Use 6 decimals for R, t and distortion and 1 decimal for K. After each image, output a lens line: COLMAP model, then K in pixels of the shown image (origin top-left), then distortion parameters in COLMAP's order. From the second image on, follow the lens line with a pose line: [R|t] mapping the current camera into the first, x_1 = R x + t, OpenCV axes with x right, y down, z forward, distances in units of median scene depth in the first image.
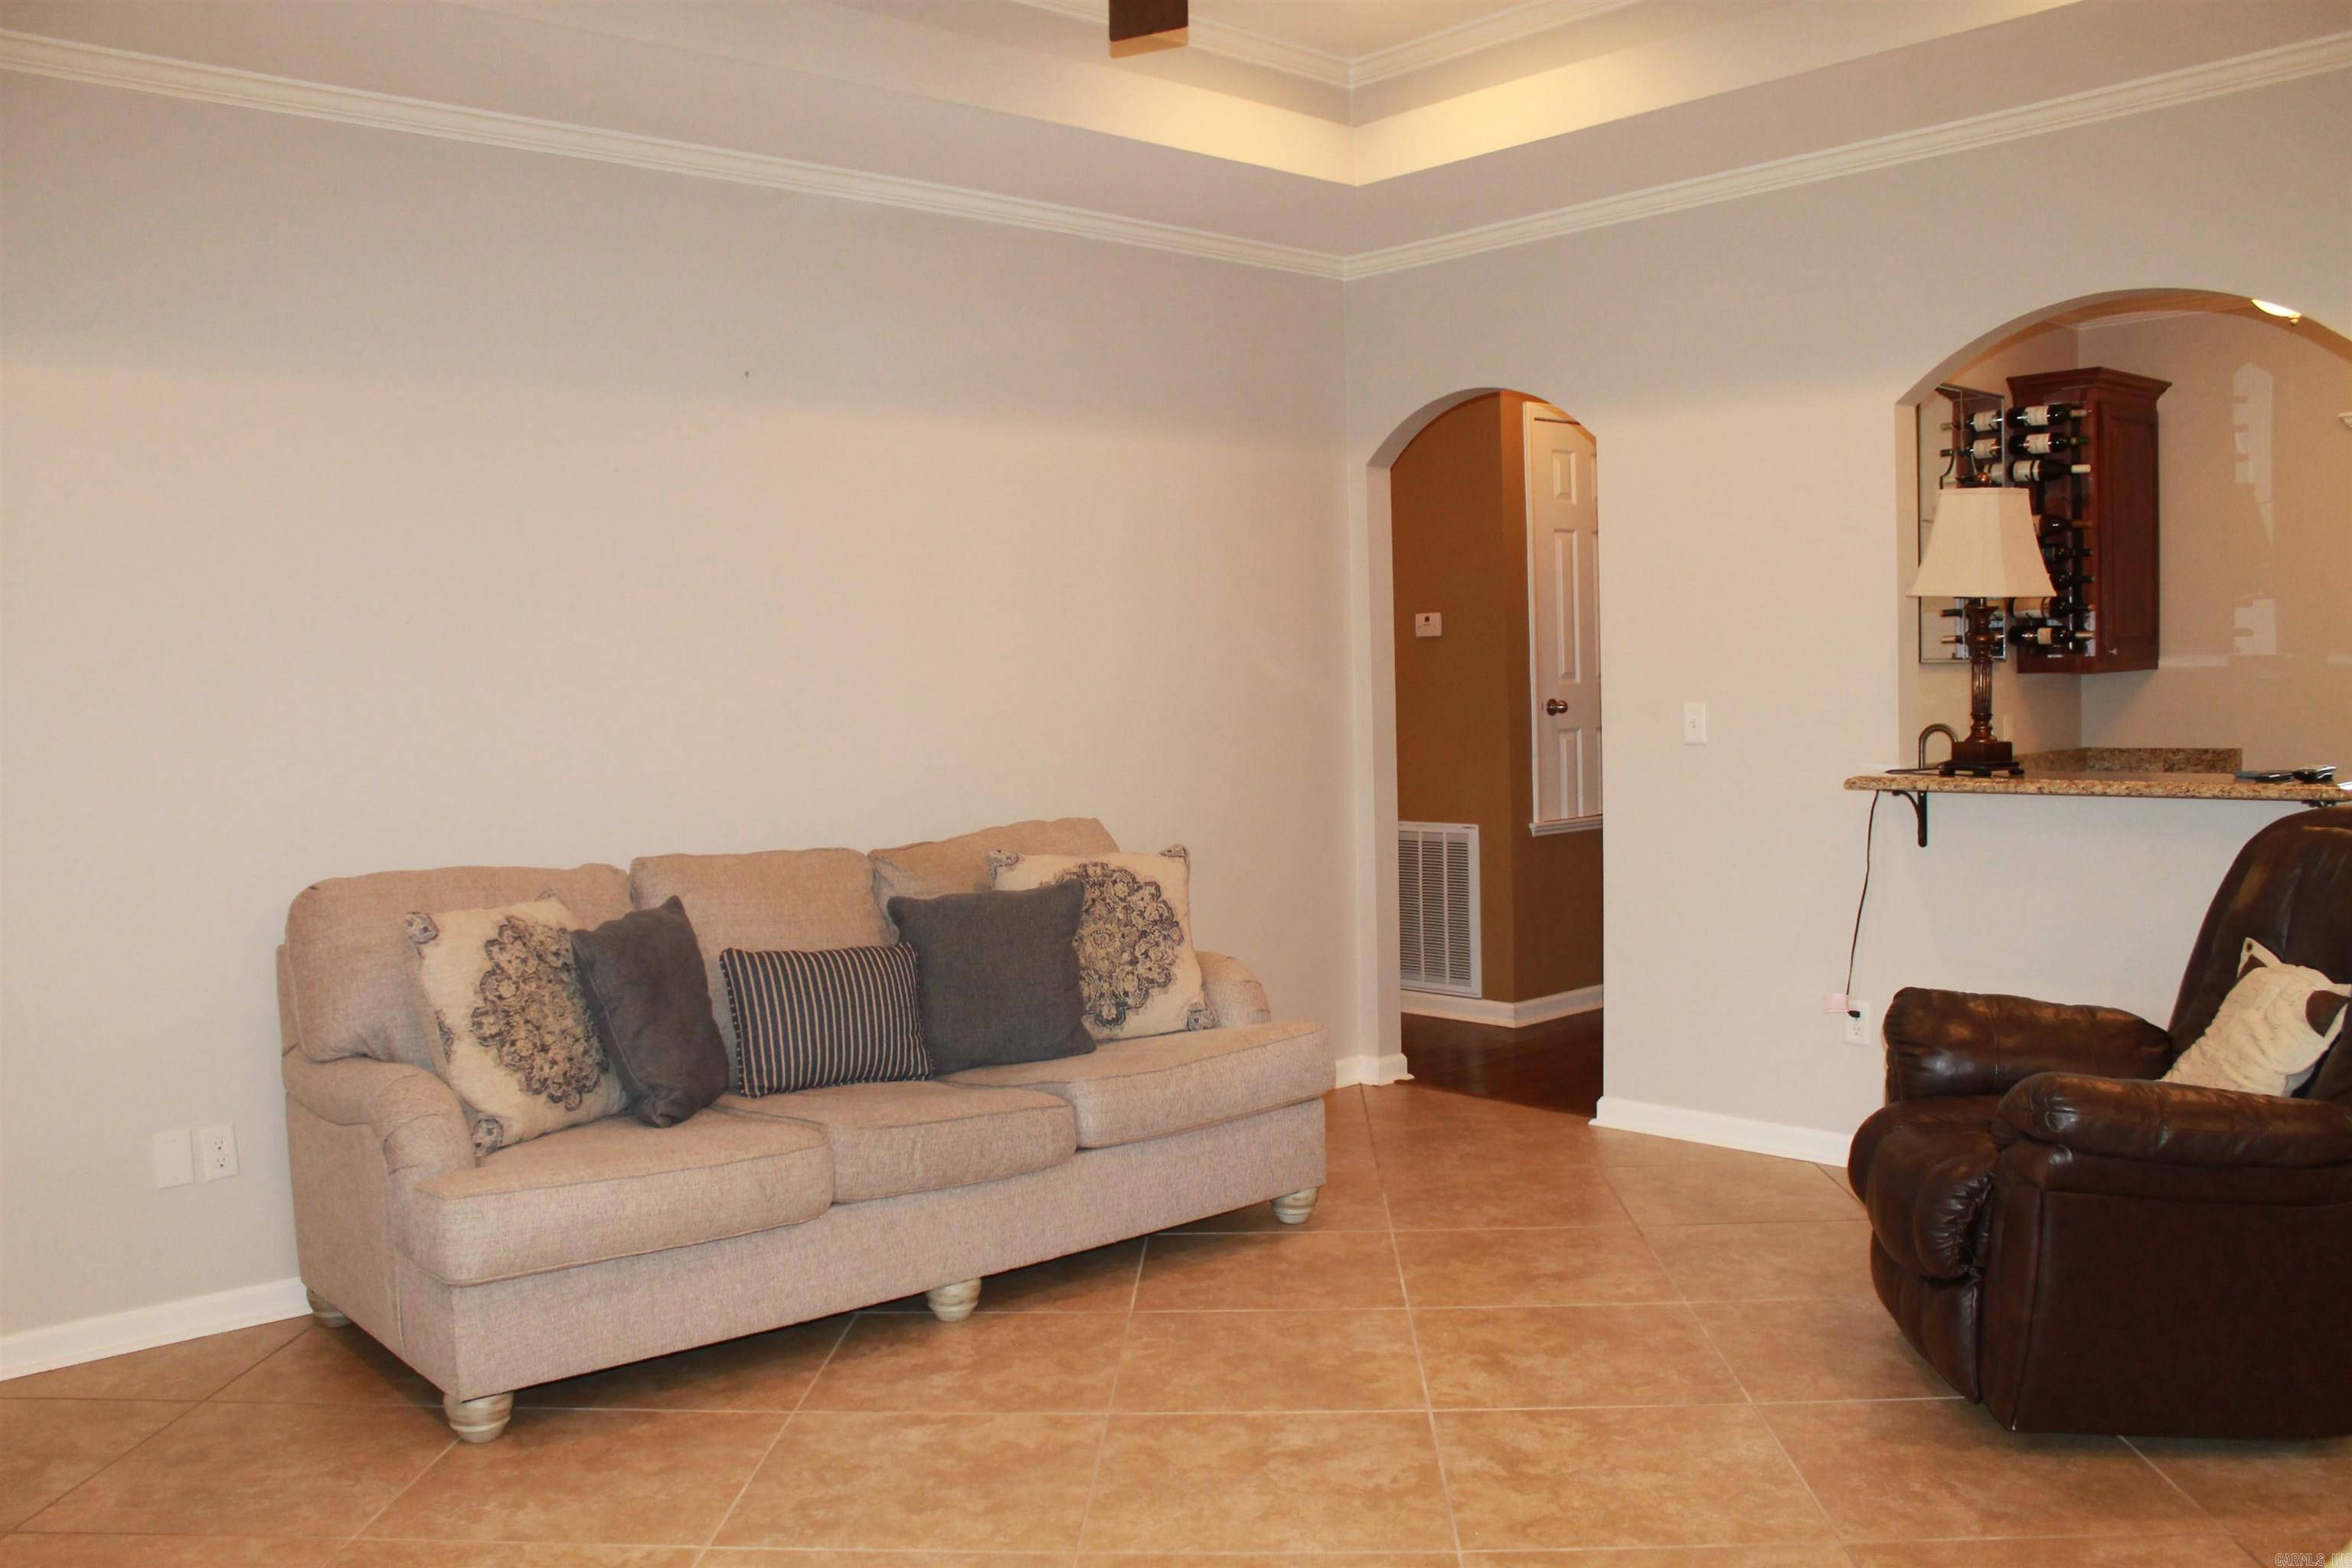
lens RADIAL K [[1982.8, 0, 1172.4], [0, 1982.8, 785.0], [0, 0, 1]] dist [-0.141745, 0.124787]
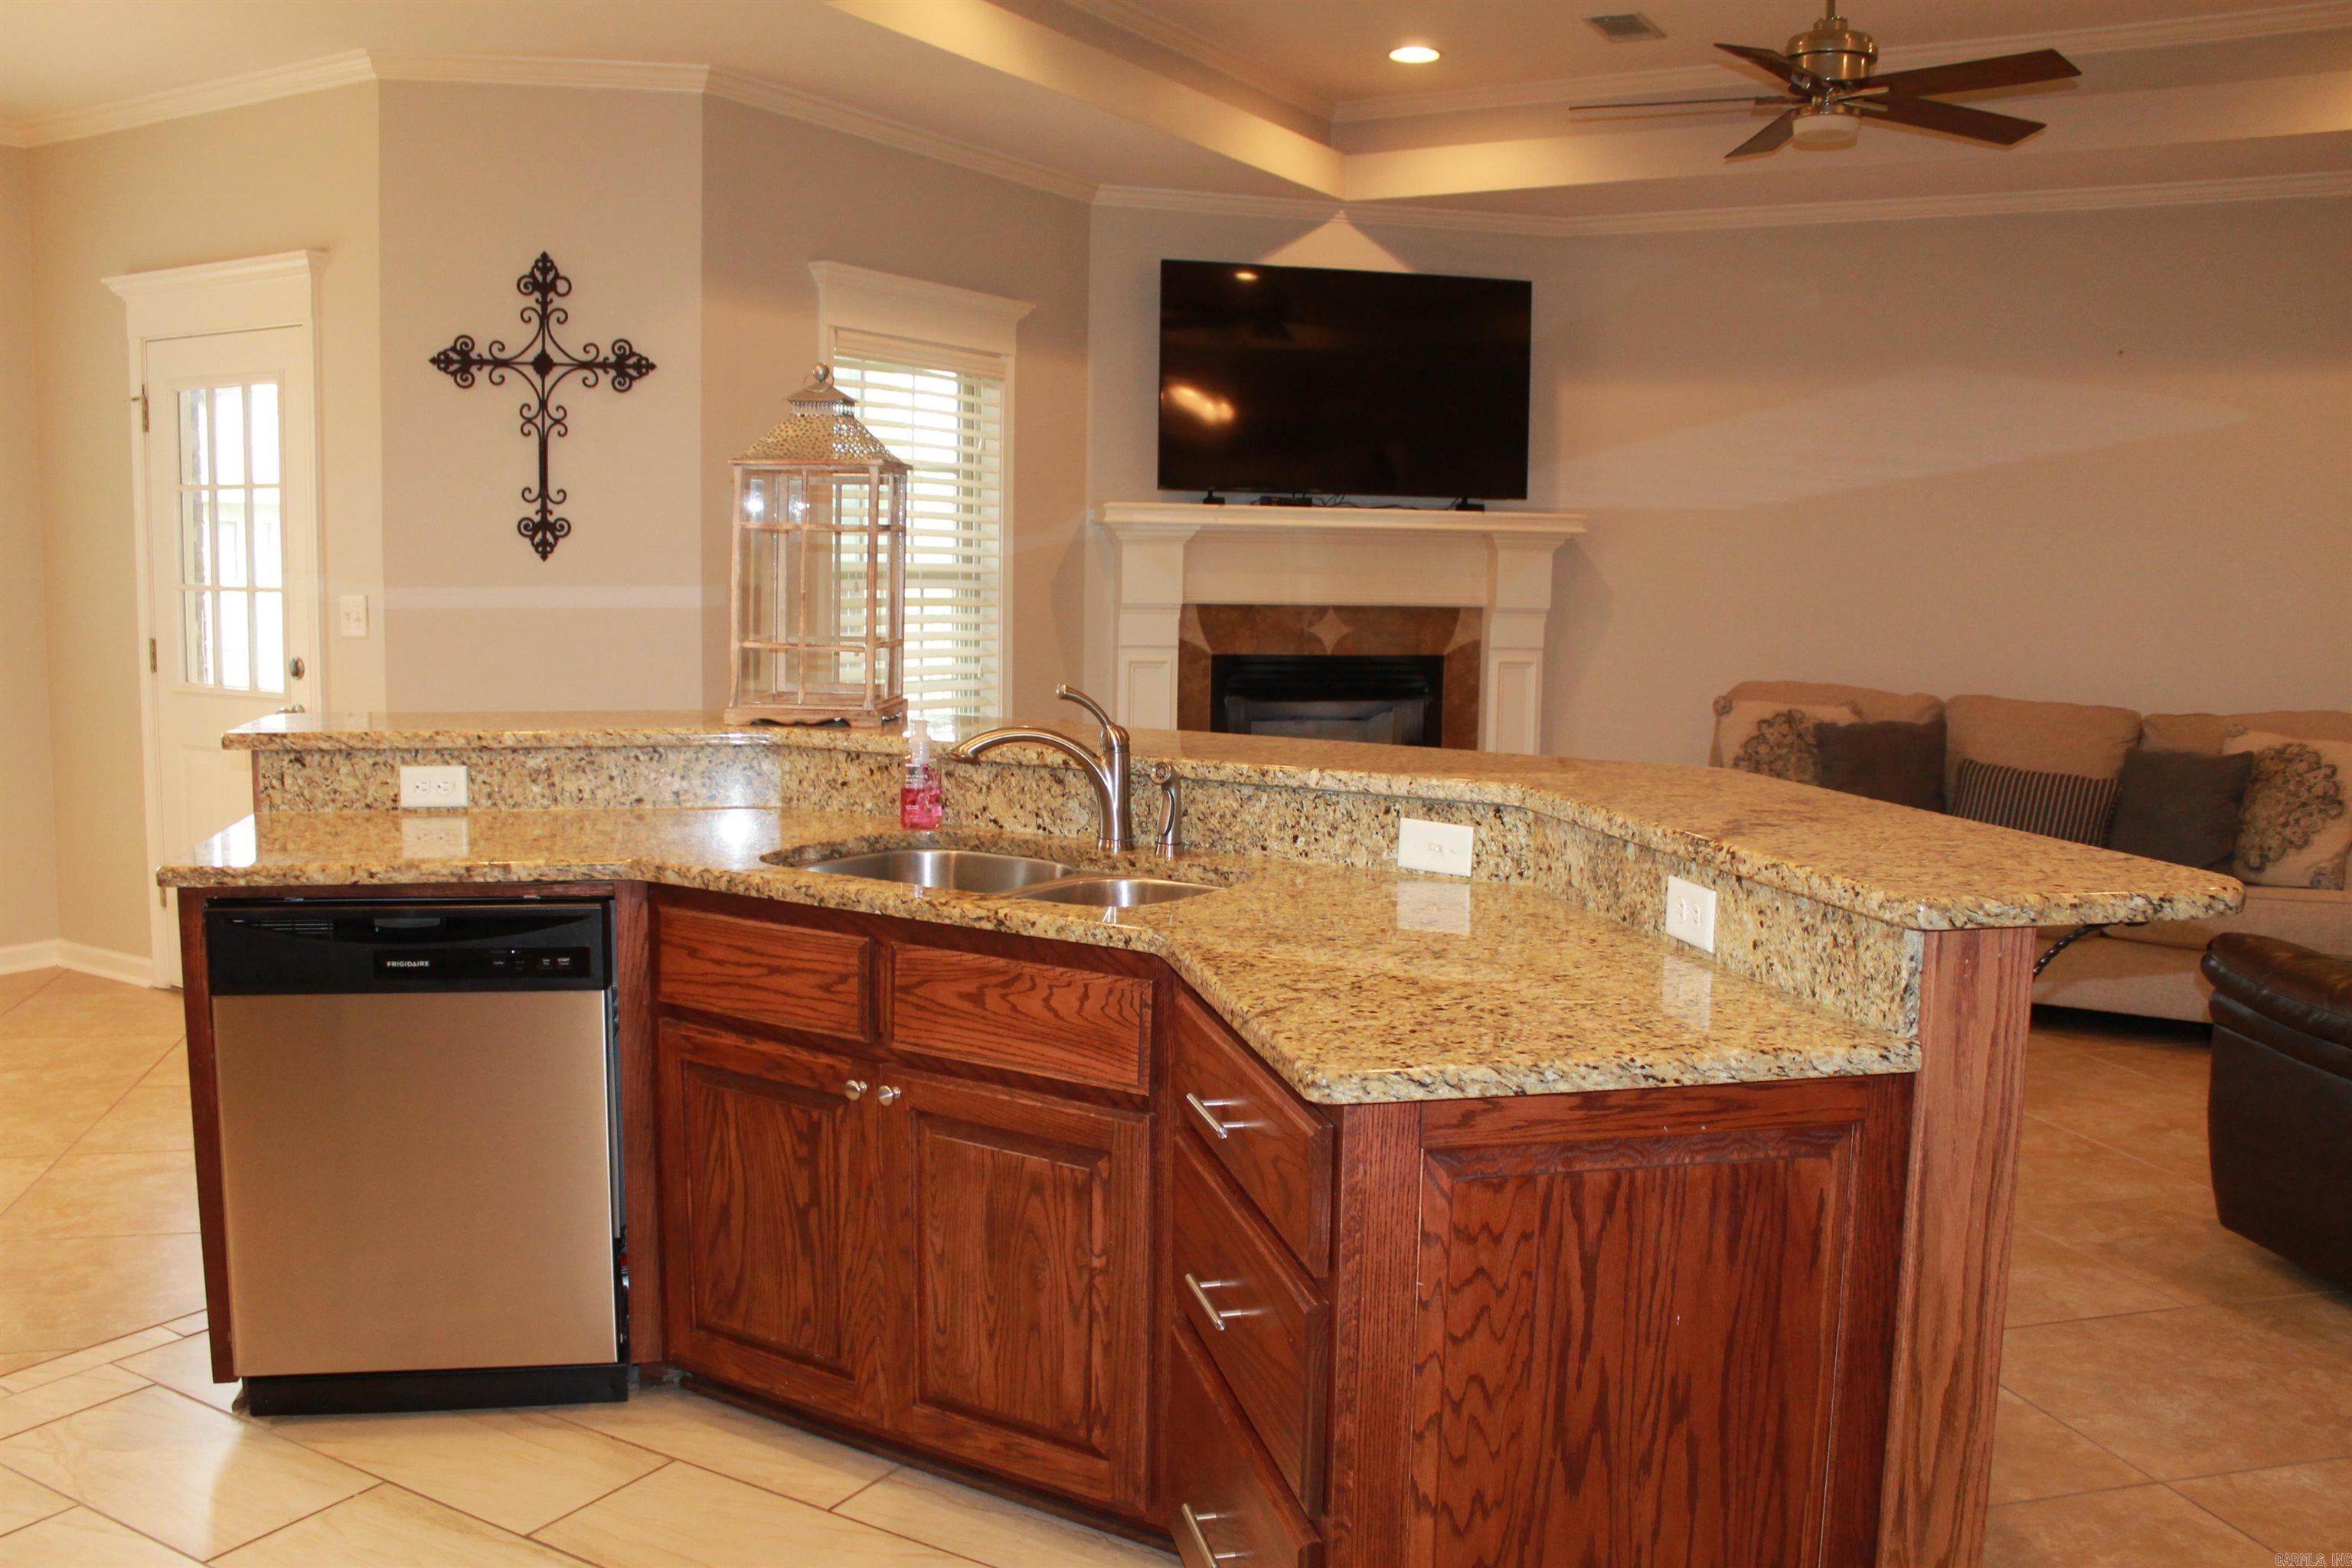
lens RADIAL K [[1982.8, 0, 1179.6], [0, 1982.8, 788.1], [0, 0, 1]] dist [-0.141745, 0.124787]
pose [[0.300232, 0.137485, -0.943906, 1.110581], [-0.078476, 0.989764, 0.119203, -0.025177], [0.950633, 0.038285, 0.307948, -0.009934]]
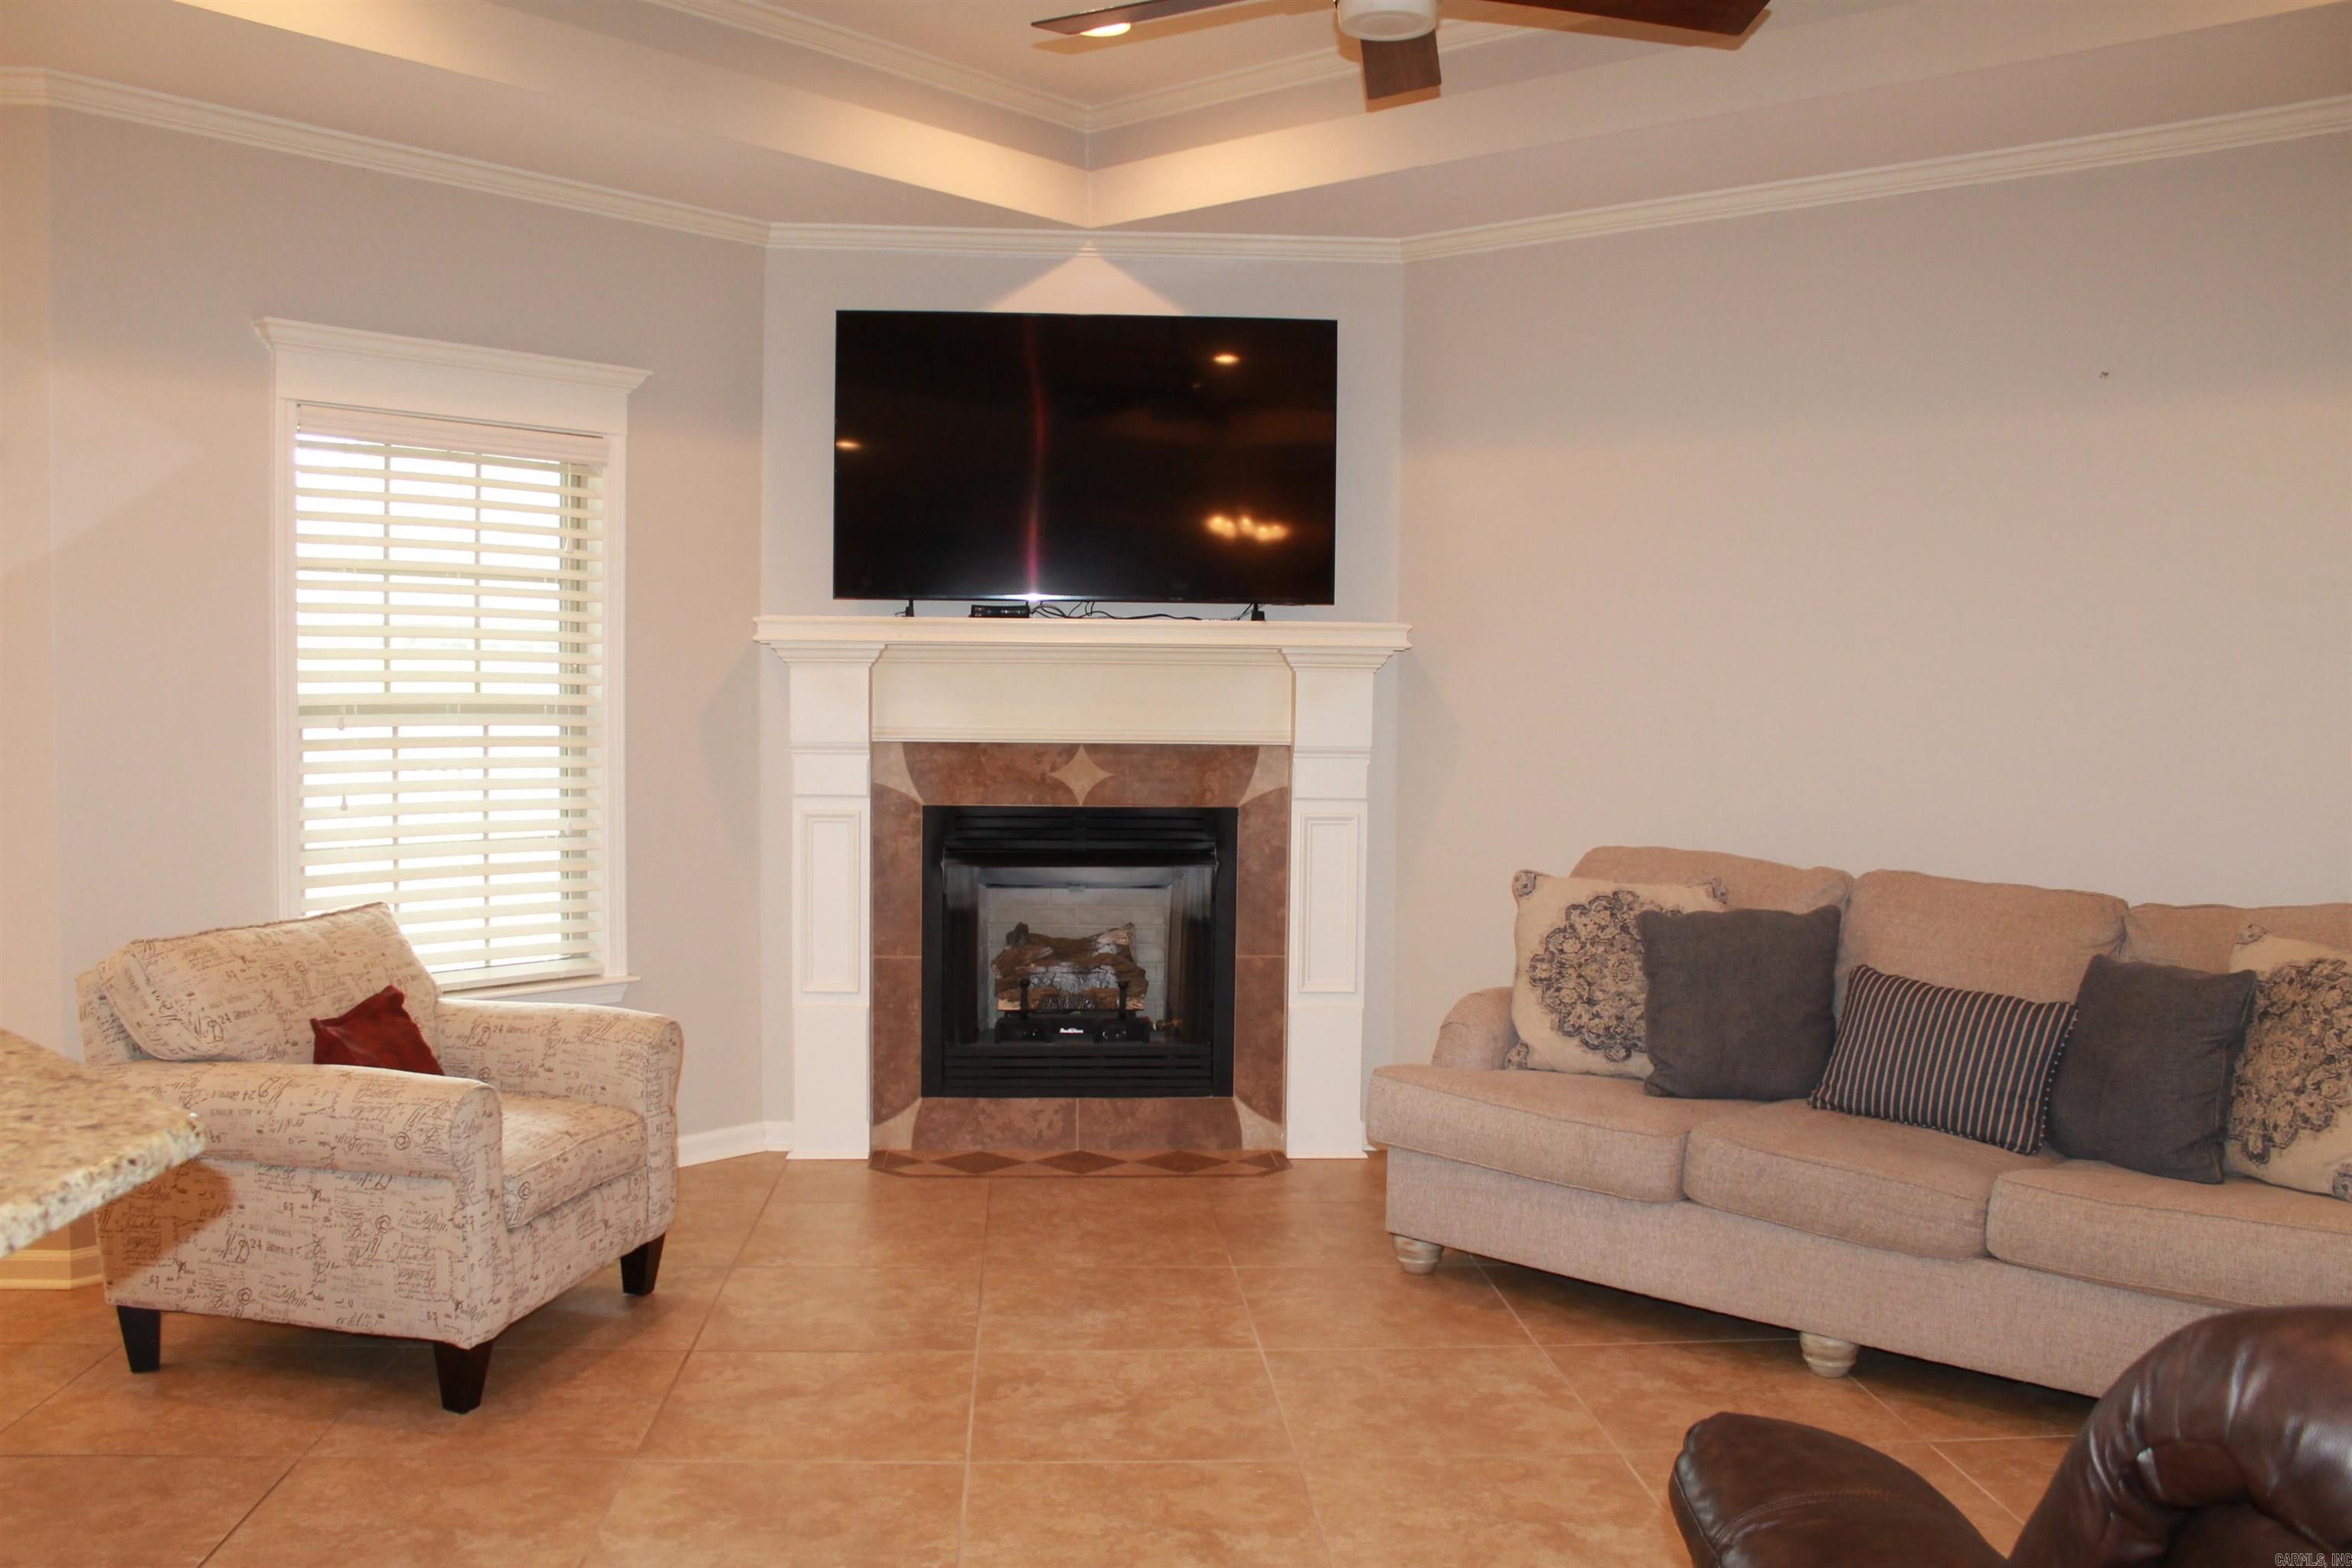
lens RADIAL K [[1982.8, 0, 1165.7], [0, 1982.8, 787.7], [0, 0, 1]] dist [-0.141745, 0.124787]
pose [[0.123721, 0.080977, -0.989007, 0.818055], [-0.071293, 0.994815, 0.072534, -0.063038], [0.989753, 0.061536, 0.128853, 0.579412]]
